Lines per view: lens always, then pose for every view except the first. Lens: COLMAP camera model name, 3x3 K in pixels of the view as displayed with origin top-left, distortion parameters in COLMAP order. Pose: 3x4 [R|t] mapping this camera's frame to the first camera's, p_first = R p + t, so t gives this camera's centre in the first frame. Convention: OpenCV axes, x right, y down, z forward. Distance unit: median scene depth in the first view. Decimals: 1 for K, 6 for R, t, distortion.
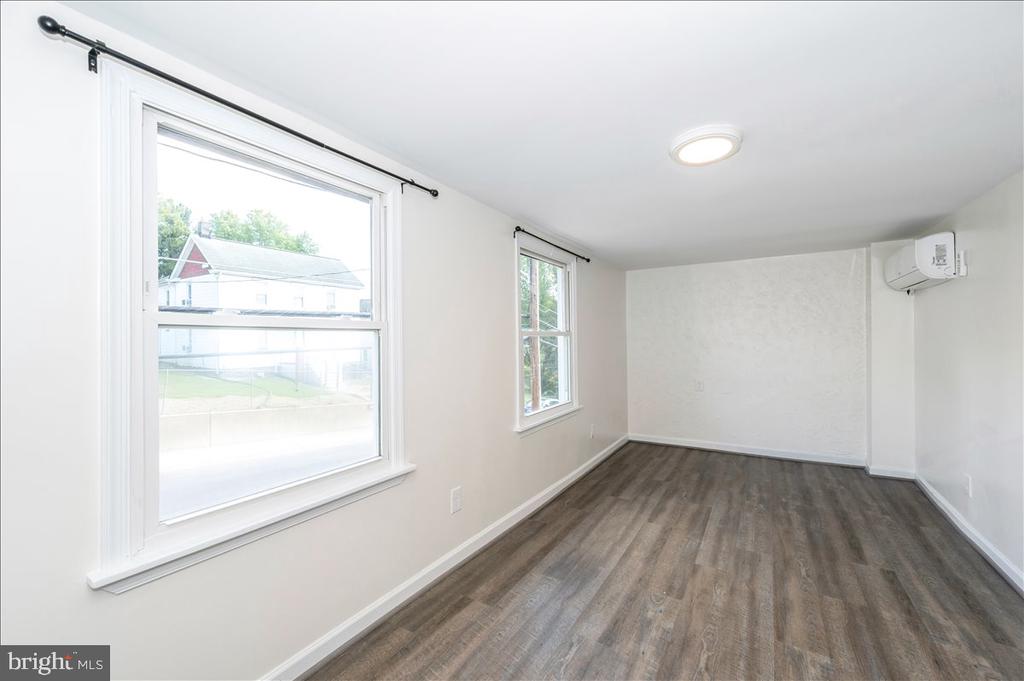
lens RADIAL K [[408.2, 0, 515.6], [0, 408.2, 338.5], [0, 0, 1]] dist [0.002491, 0.000389]
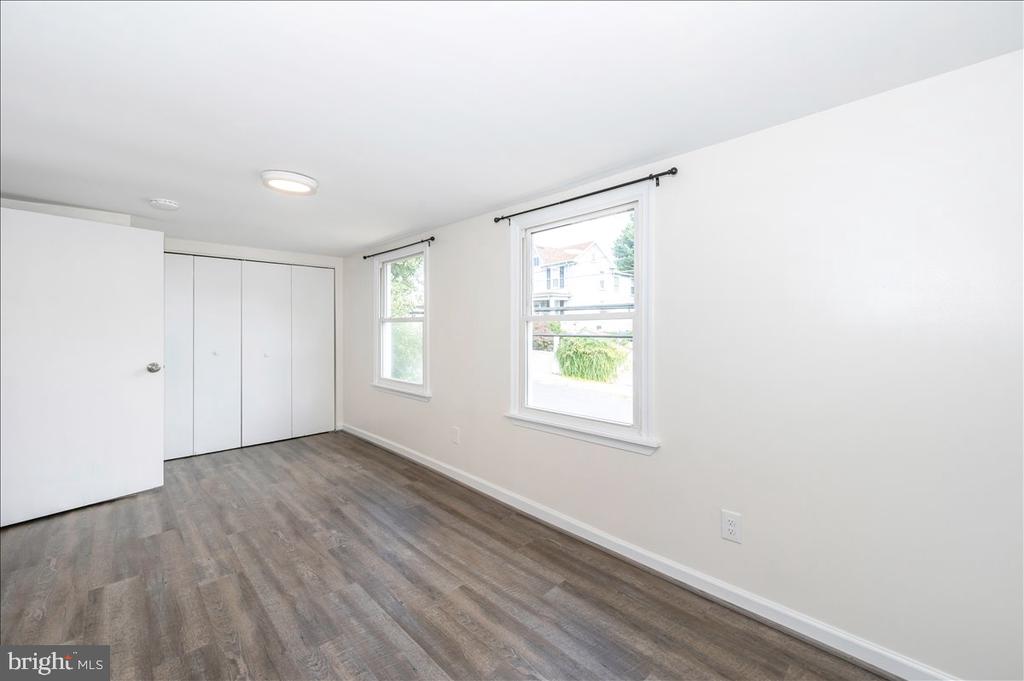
lens RADIAL K [[408.2, 0, 515.6], [0, 408.2, 338.5], [0, 0, 1]] dist [0.002491, 0.000389]
pose [[-0.236539, 0.031843, -0.971100, 1.241800], [0.006328, 0.999492, 0.031233, 0.008418], [0.971601, 0.001243, -0.236620, 1.606158]]
